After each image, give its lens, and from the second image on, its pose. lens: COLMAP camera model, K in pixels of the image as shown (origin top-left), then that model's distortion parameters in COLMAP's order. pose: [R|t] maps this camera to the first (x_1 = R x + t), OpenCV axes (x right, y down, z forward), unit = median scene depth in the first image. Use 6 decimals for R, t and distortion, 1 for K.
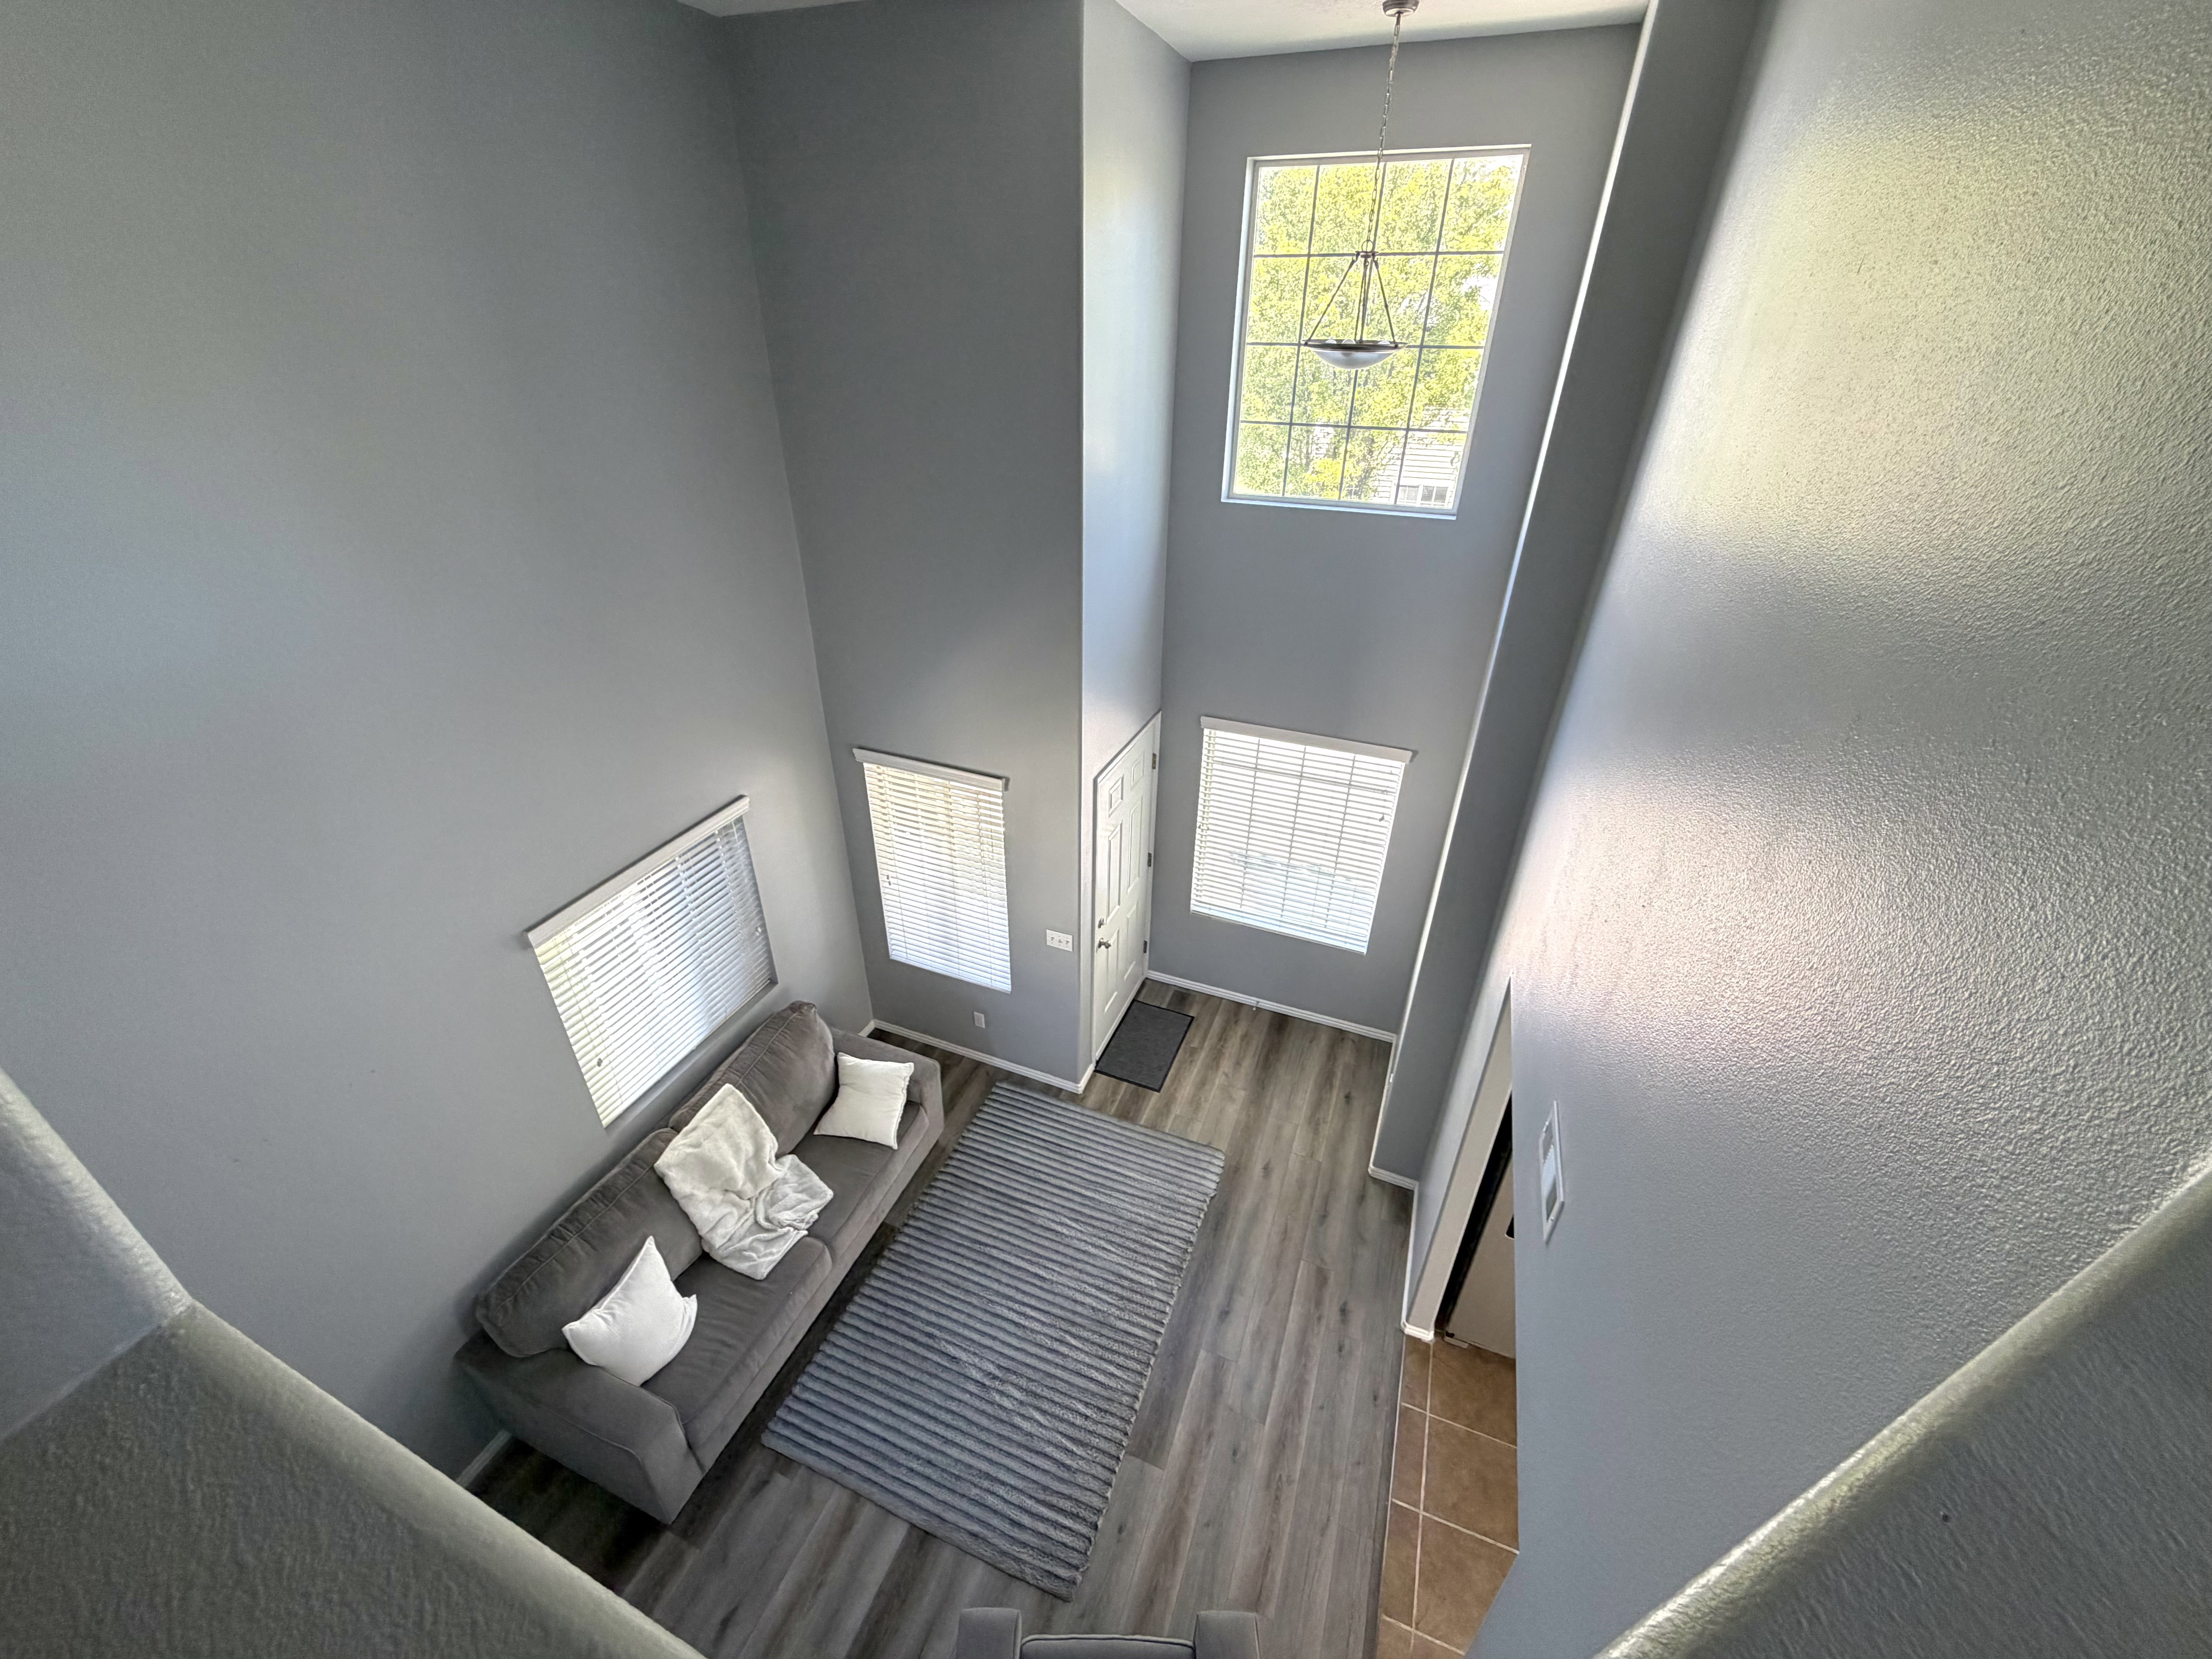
lens RADIAL K [[875.8, 0, 1098.0], [0, 875.8, 829.8], [0, 0, 1]] dist [0.000437, 0.000218]
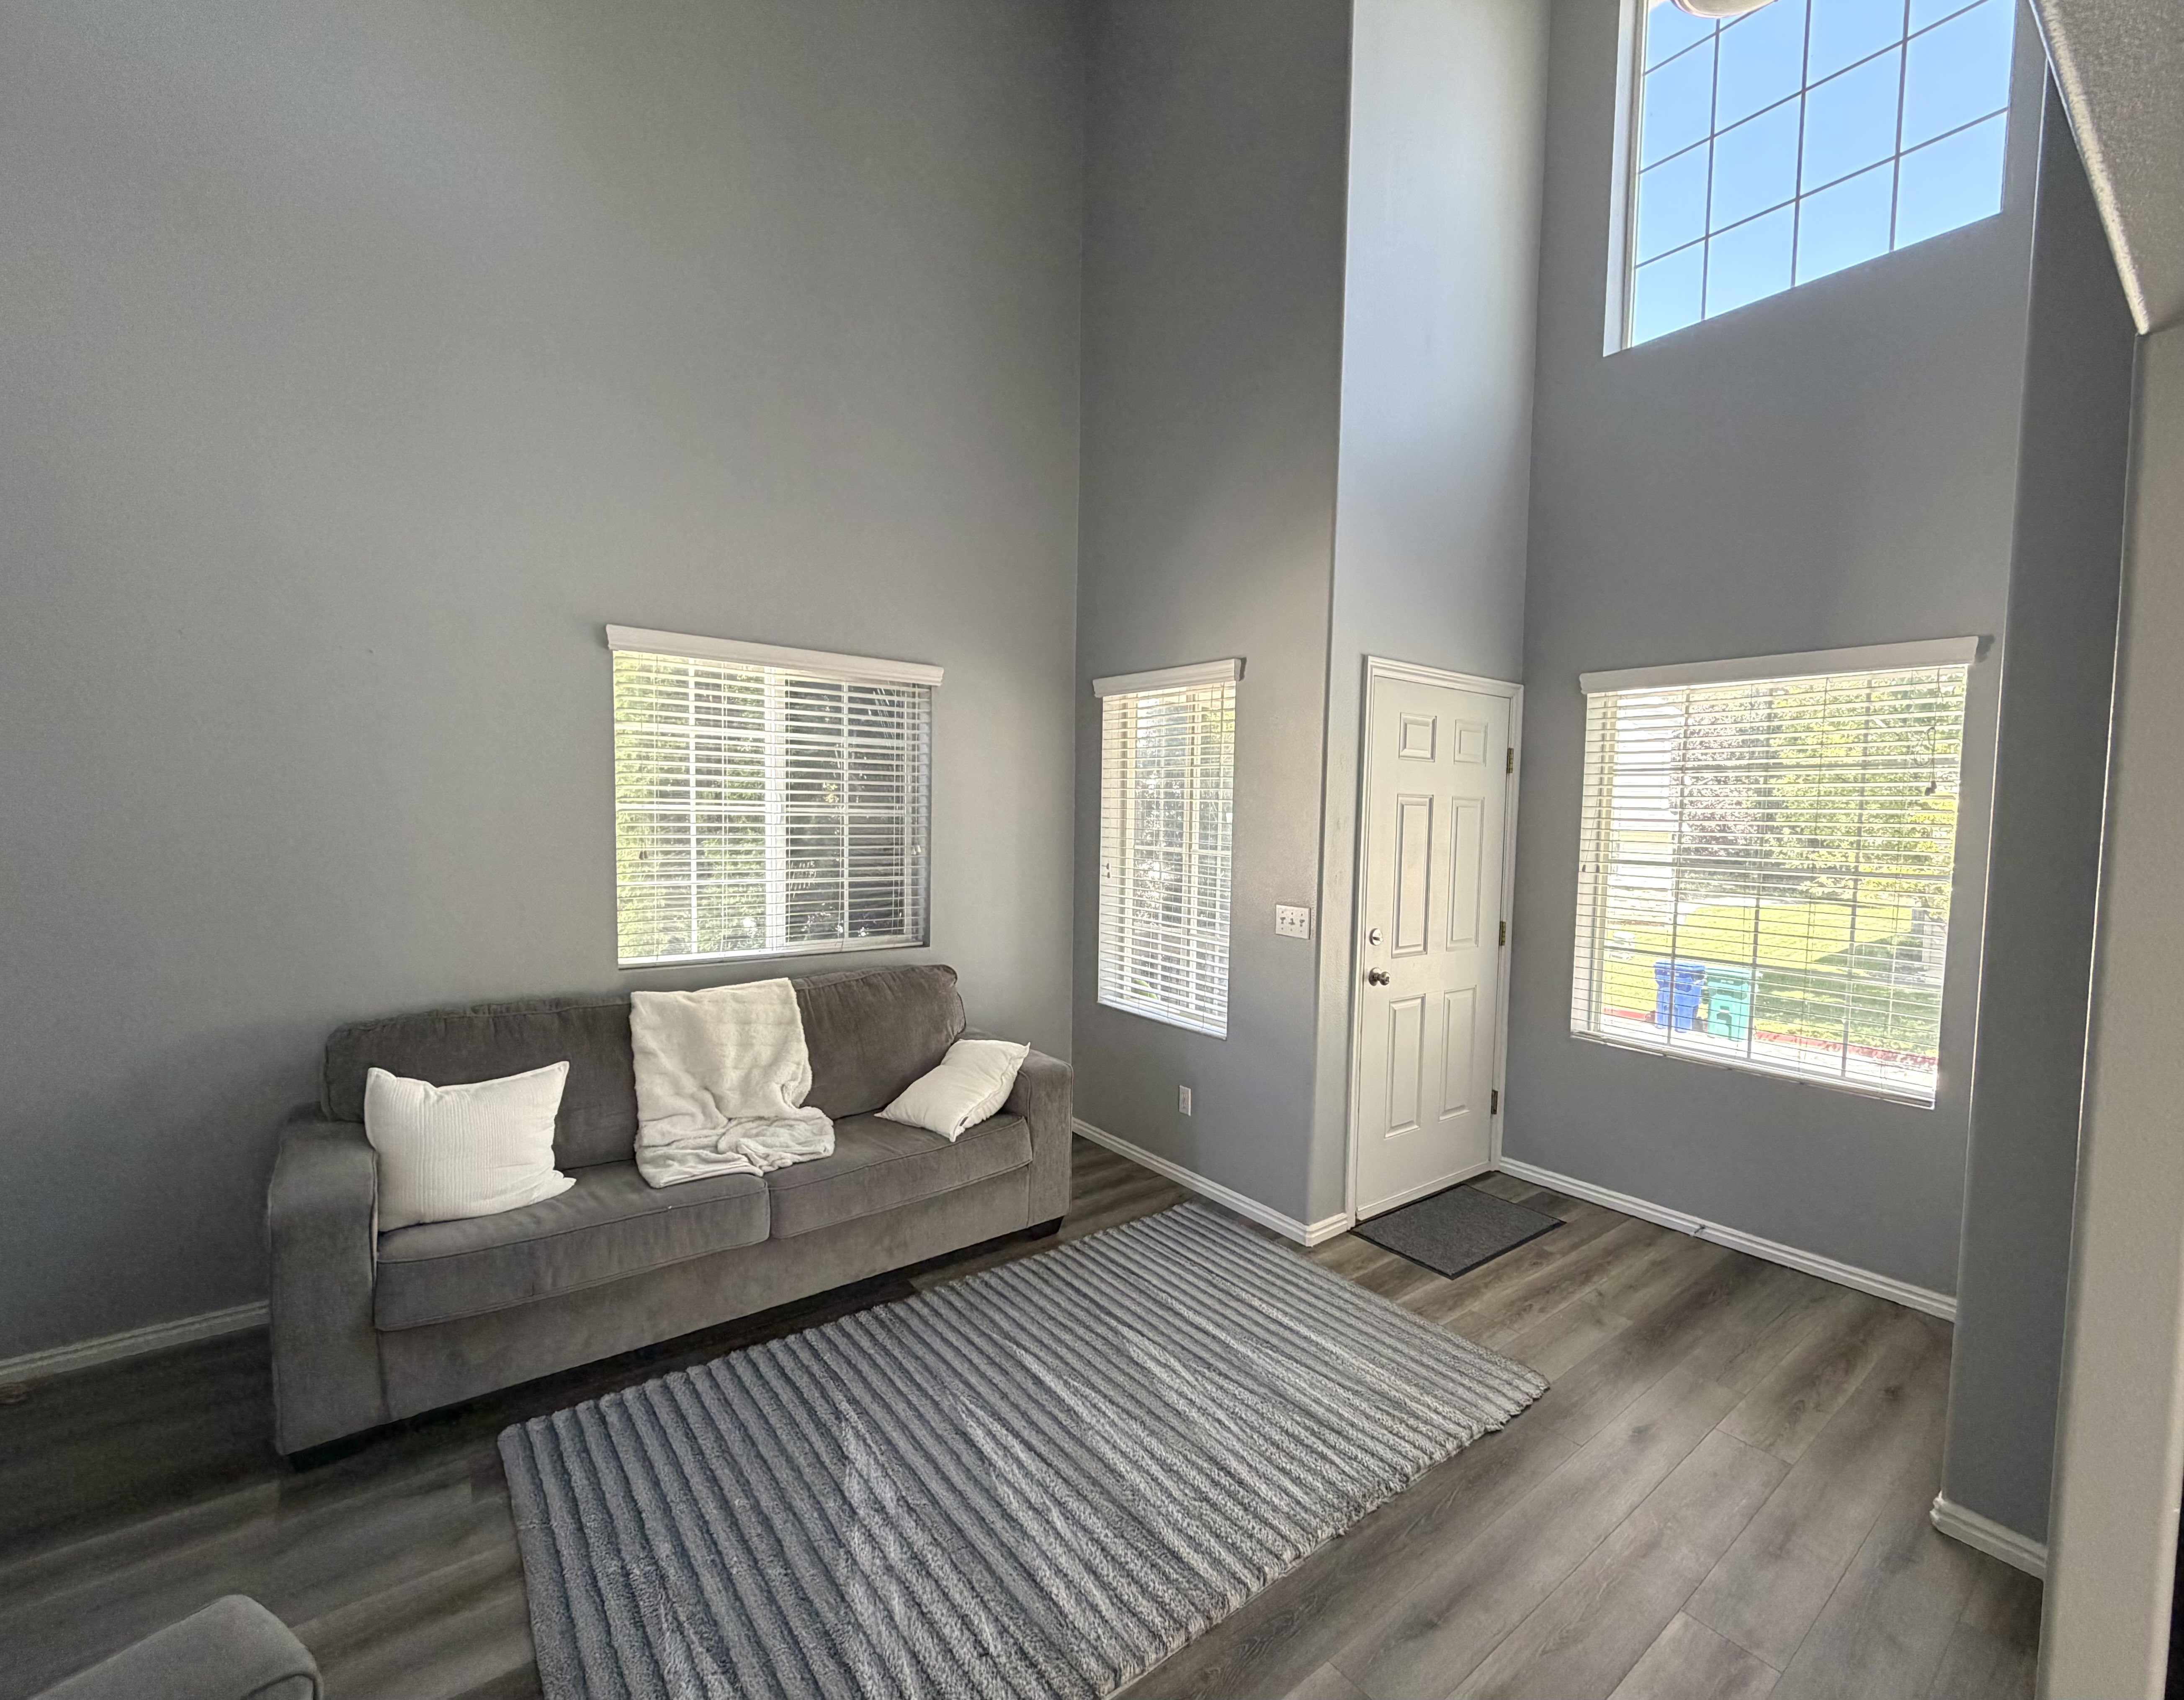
lens RADIAL K [[947.6, 0, 1164.9], [0, 947.6, 882.9], [0, 0, 1]] dist [0.001326, -0.000296]
pose [[0.880618, 0.041960, -0.471965, 0.228911], [-0.249153, 0.888253, -0.385913, 0.450342], [0.403032, 0.457434, 0.792666, 0.465828]]
